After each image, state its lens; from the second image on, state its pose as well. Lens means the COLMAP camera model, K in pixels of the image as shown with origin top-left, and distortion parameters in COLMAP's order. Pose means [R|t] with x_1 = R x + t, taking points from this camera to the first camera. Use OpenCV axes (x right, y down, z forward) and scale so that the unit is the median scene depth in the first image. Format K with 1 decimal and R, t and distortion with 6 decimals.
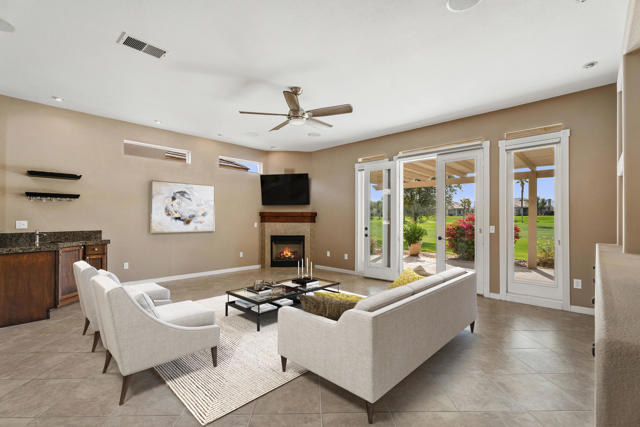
lens RADIAL K [[289.5, 0, 320.0], [0, 289.5, 213.5], [0, 0, 1]] dist [-0.000543, 0.000208]
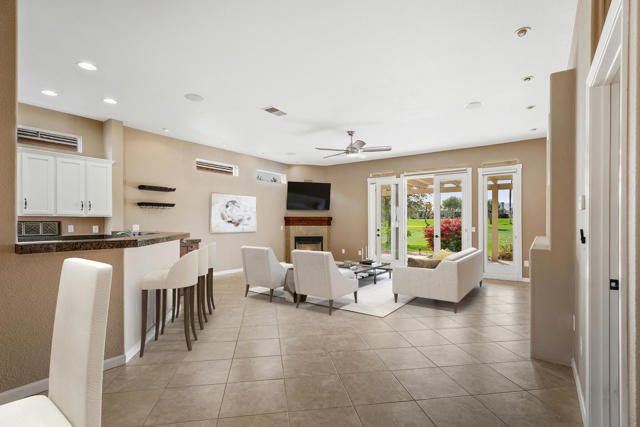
lens RADIAL K [[302.0, 0, 327.9], [0, 302.0, 212.6], [0, 0, 1]] dist [-0.001606, -0.000258]
pose [[0.989245, 0.002333, 0.146248, -0.264799], [-0.000685, 0.999936, -0.011318, -0.009115], [-0.146265, 0.011096, 0.989183, -0.291080]]
